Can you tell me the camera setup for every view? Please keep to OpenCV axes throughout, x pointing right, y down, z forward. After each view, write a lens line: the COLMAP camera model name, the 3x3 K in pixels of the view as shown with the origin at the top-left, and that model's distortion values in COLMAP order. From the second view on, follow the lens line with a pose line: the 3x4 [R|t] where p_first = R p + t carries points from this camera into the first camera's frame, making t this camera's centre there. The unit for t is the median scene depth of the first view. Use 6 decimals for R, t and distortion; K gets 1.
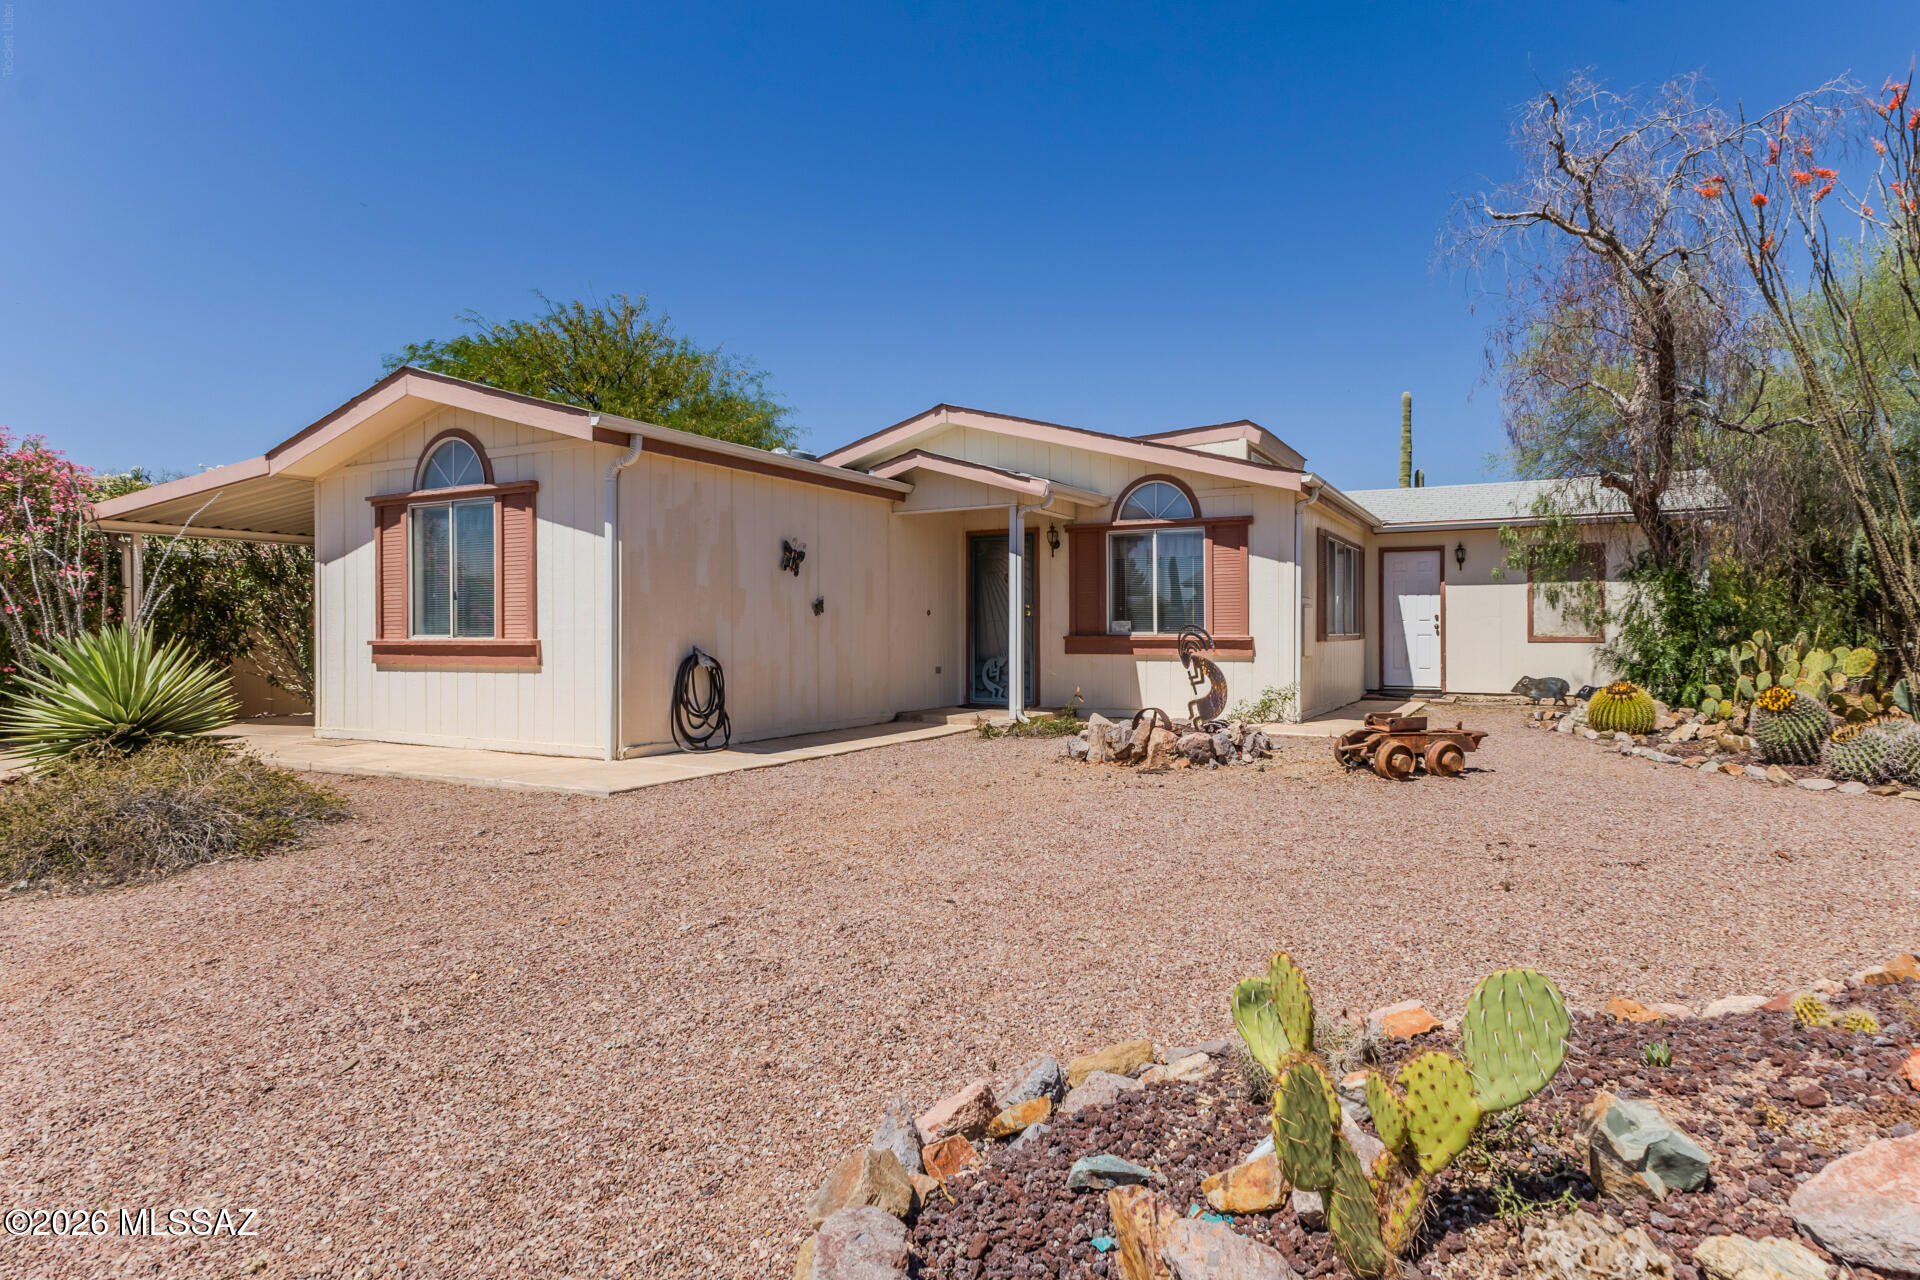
lens RADIAL K [[1037.5, 0, 965.0], [0, 1037.5, 640.9], [0, 0, 1]] dist [-0.000186, -0.000019]
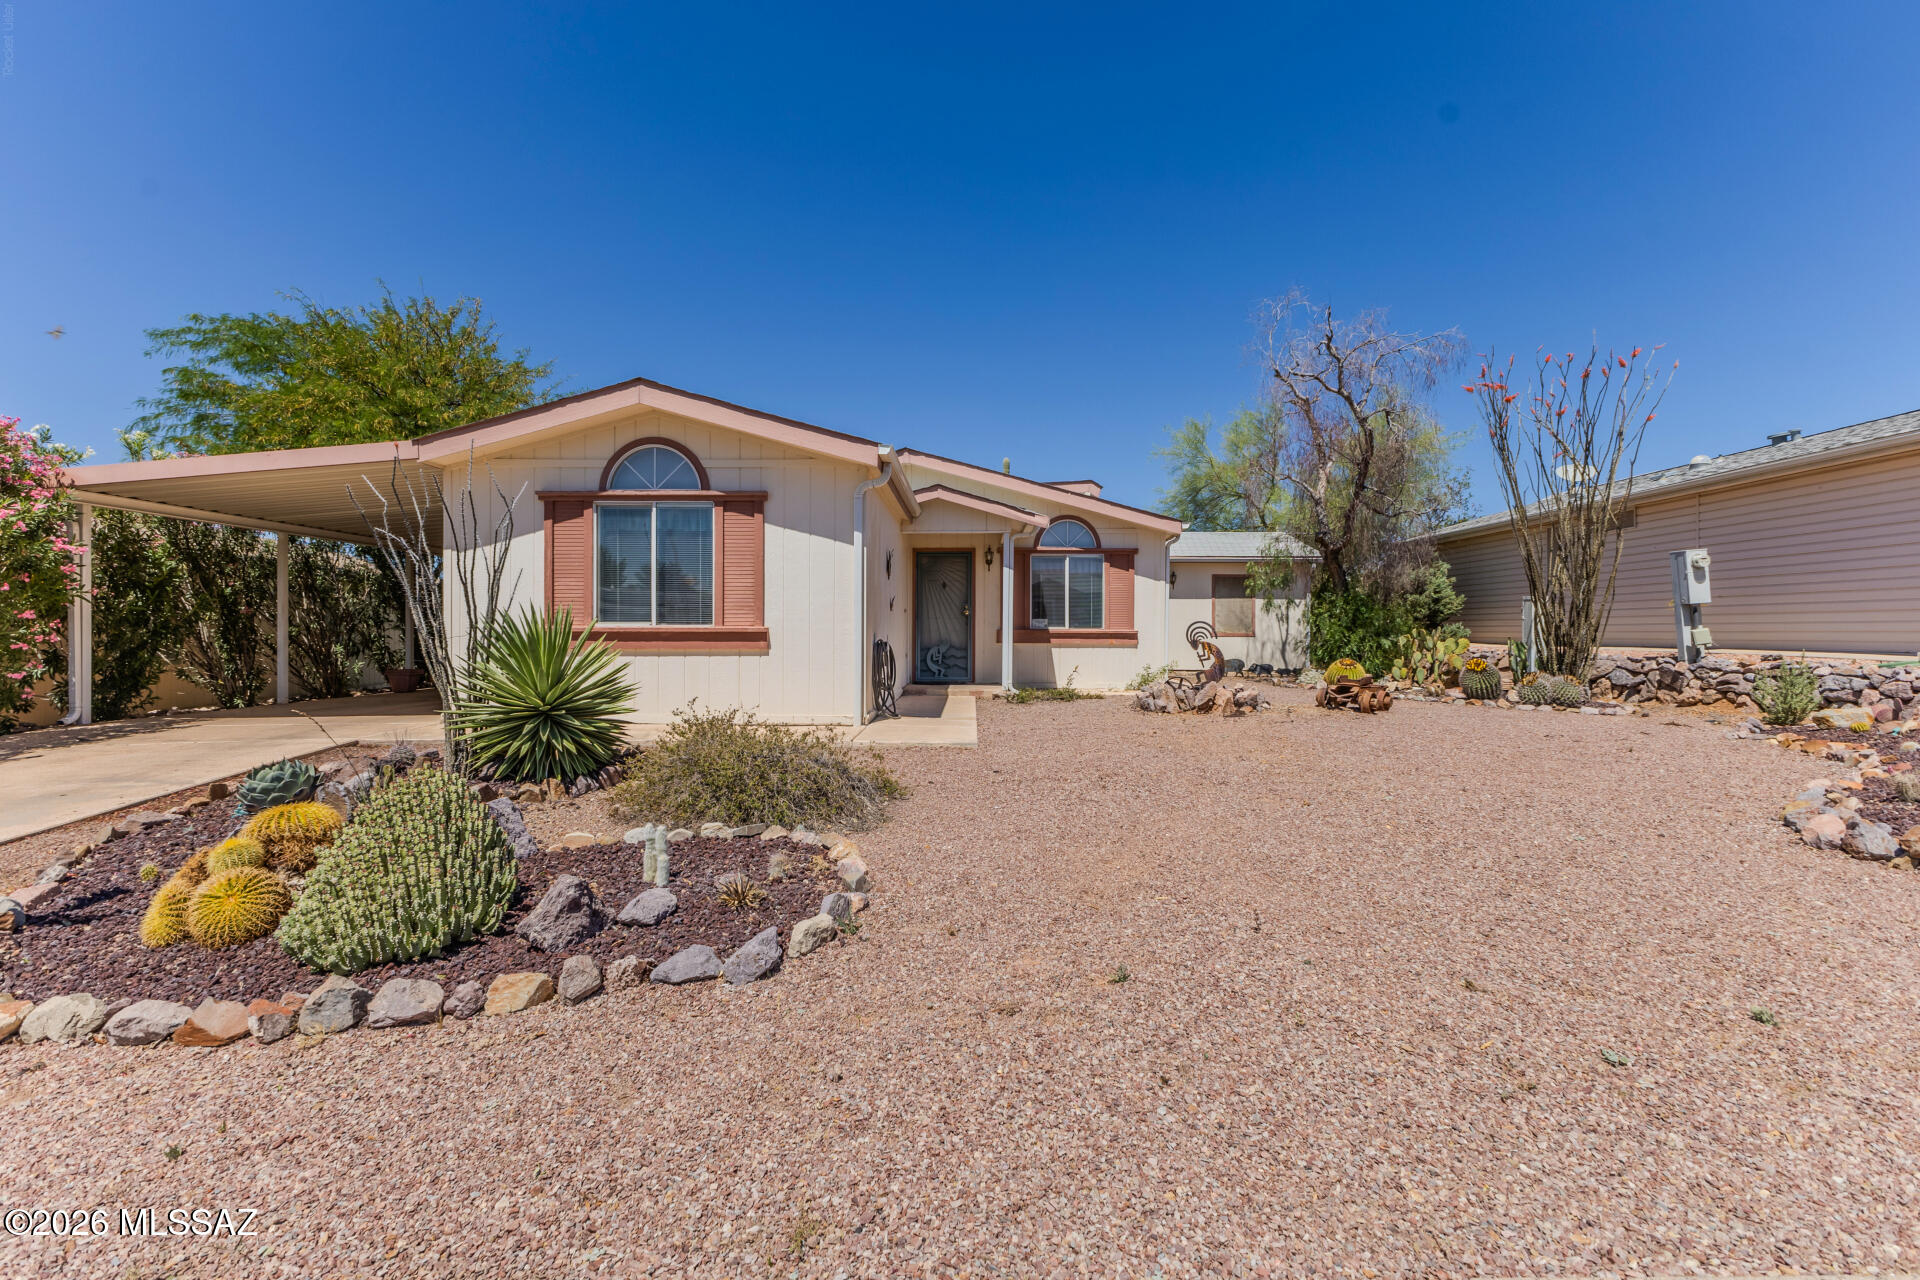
lens RADIAL K [[853.9, 0, 954.2], [0, 853.9, 626.7], [0, 0, 1]] dist [0.000312, -0.000169]
pose [[0.897230, 0.009350, 0.441465, -0.576851], [-0.002934, 0.999880, -0.015213, 0.011119], [-0.441555, 0.012355, 0.897149, 0.039303]]
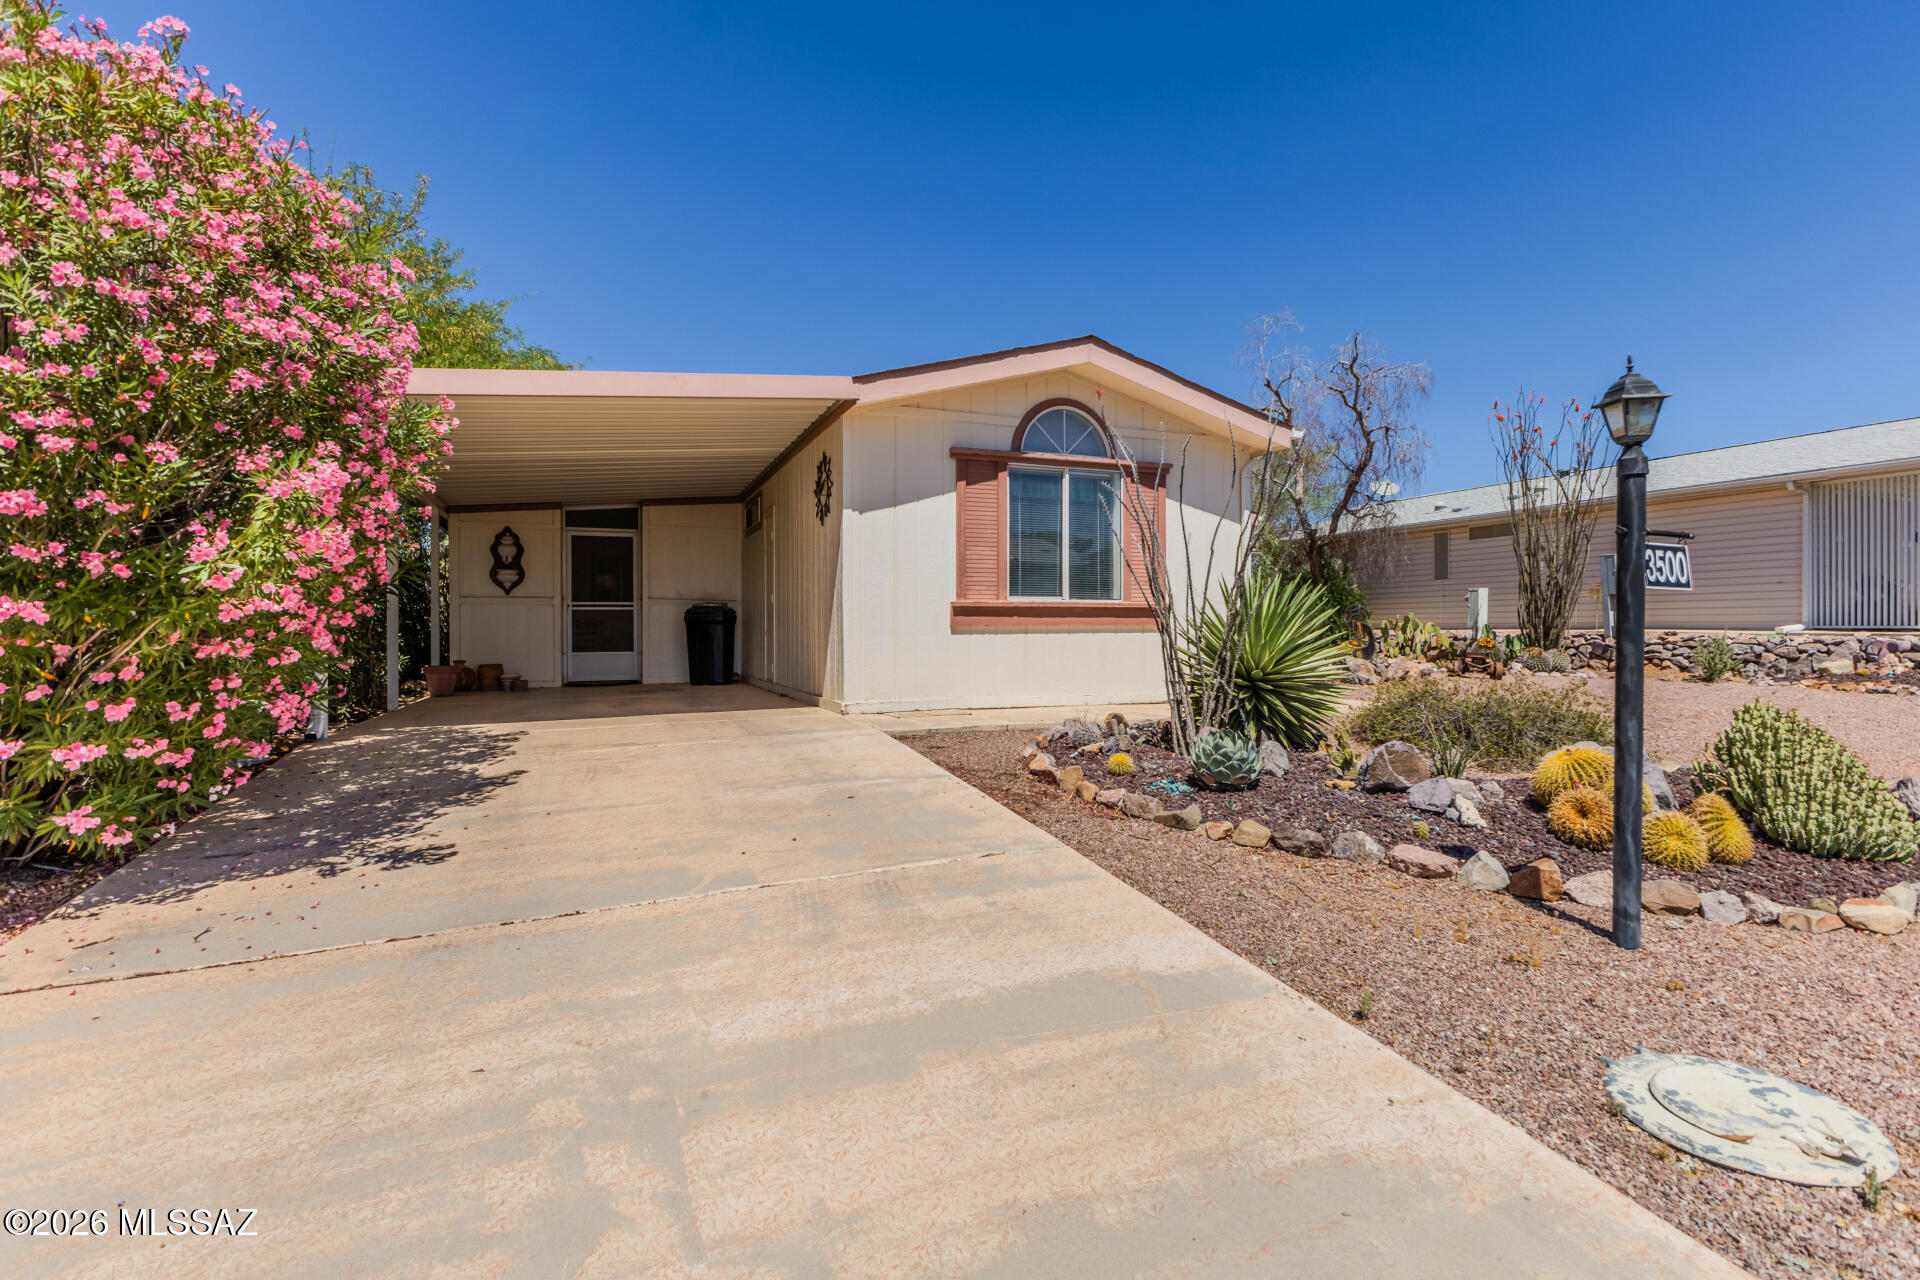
lens RADIAL K [[916.9, 0, 960.2], [0, 916.9, 638.5], [0, 0, 1]] dist [-0.001502, -0.000102]
pose [[0.651593, -0.004041, 0.758558, -1.193487], [0.005135, 0.999986, 0.000916, 0.032340], [-0.758552, 0.003298, 0.651605, 0.458781]]
